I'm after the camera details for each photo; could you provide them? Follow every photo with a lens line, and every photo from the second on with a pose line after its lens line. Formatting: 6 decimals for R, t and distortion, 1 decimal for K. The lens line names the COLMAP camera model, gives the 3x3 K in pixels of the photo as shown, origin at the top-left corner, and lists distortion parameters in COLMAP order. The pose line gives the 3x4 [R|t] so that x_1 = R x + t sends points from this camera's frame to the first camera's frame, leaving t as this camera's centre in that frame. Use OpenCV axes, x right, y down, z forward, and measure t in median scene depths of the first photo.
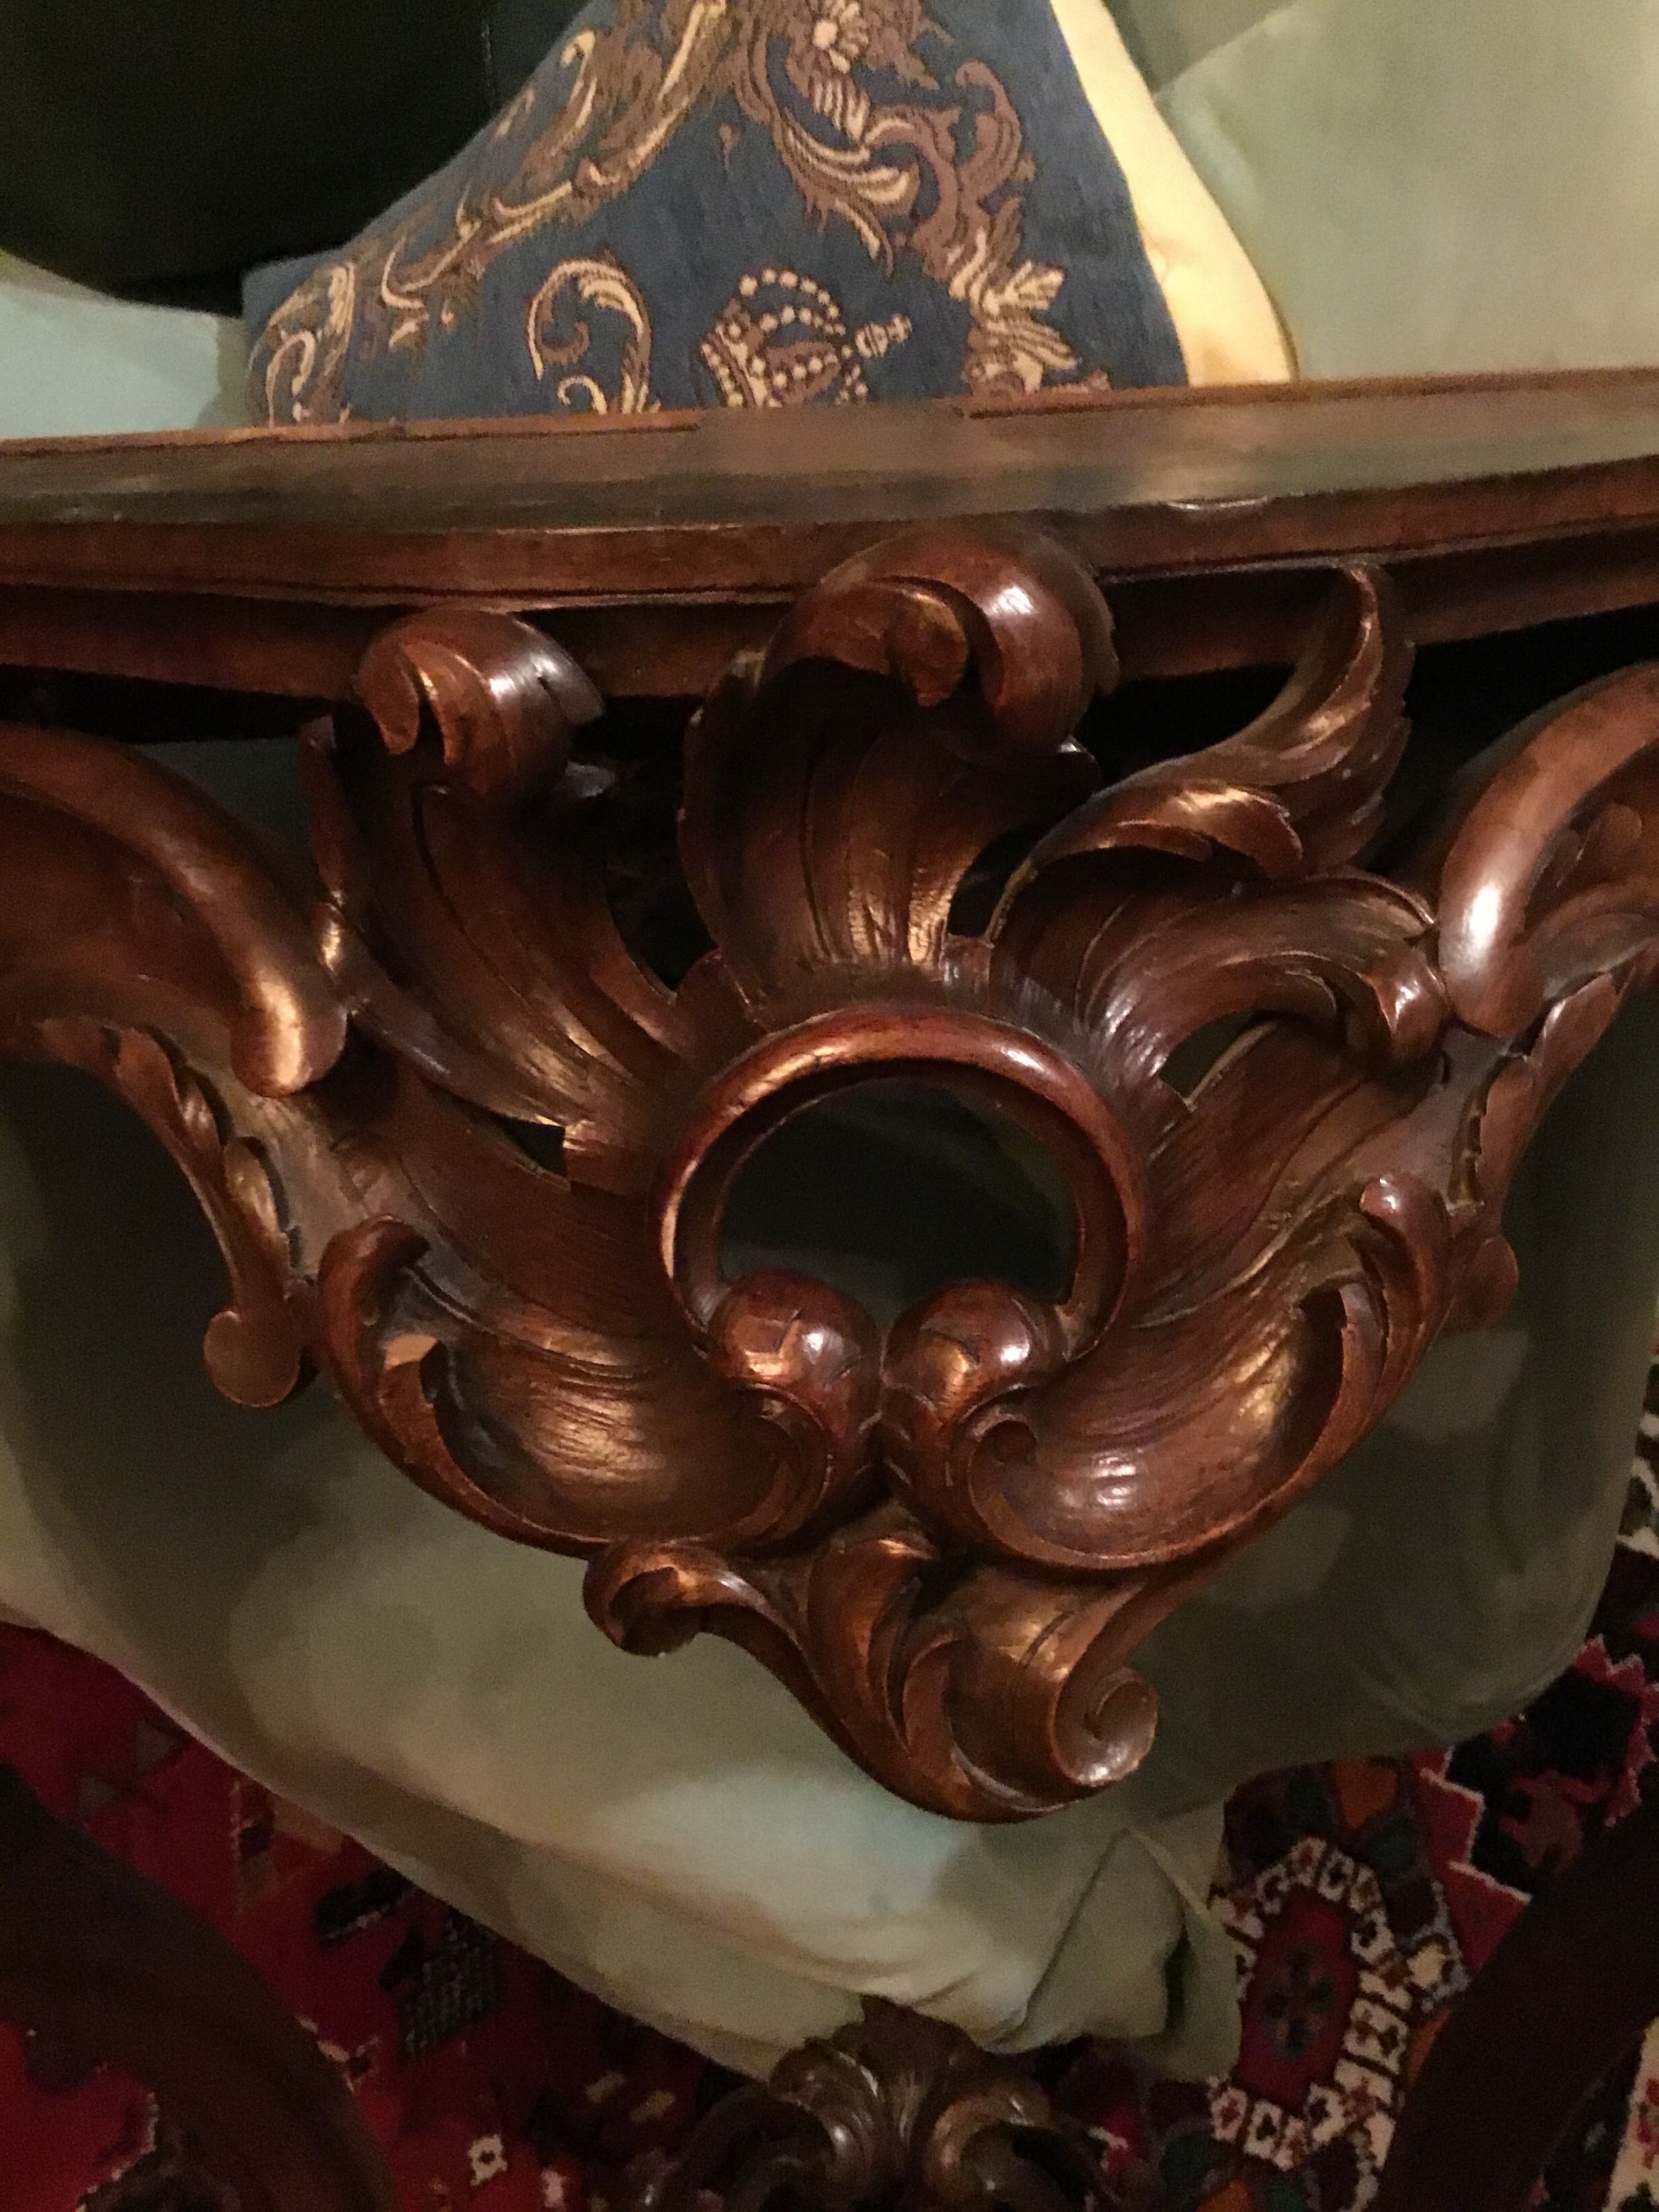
lens RADIAL K [[2035.9, 0, 829.5], [0, 2035.9, 1106.0], [0, 0, 1]] dist [0.091737, -0.191623]
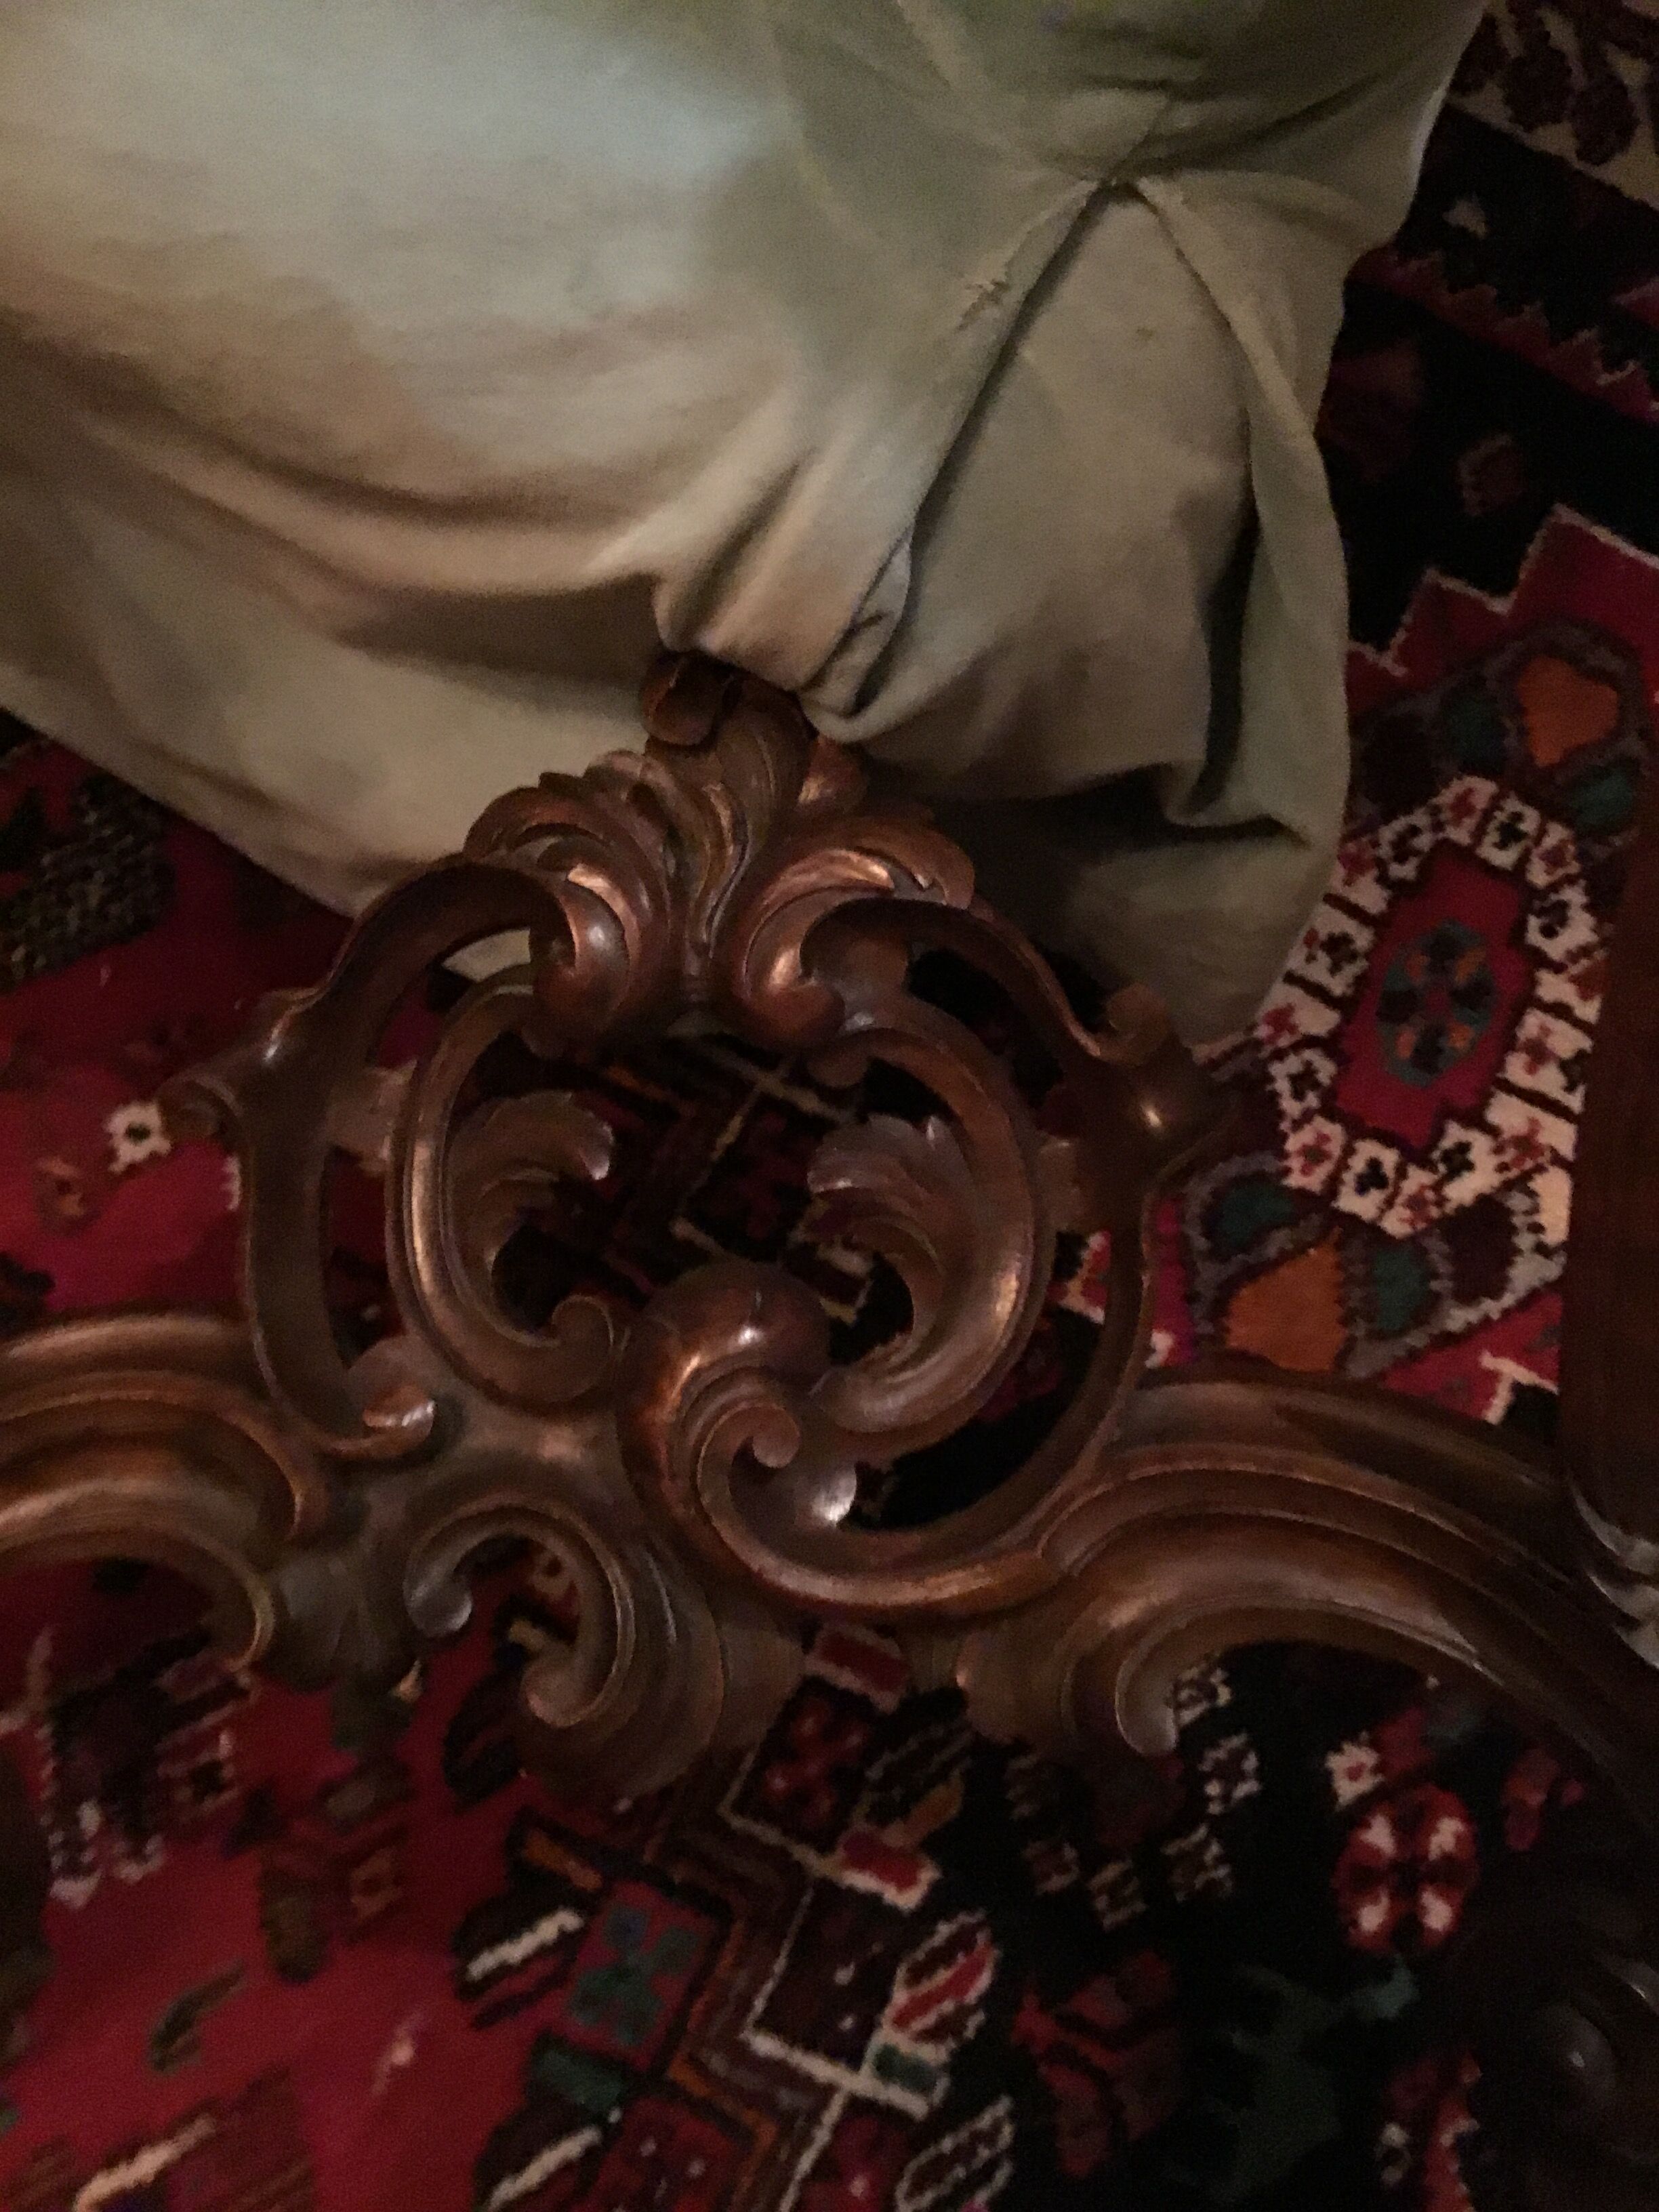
lens RADIAL K [[2035.9, 0, 829.5], [0, 2035.9, 1106.0], [0, 0, 1]] dist [0.091737, -0.191623]
pose [[0.997585, 0.025769, -0.064499, 0.083439], [-0.012679, 0.980589, 0.195666, 0.349956], [0.068289, -0.194376, 0.978547, 0.364952]]
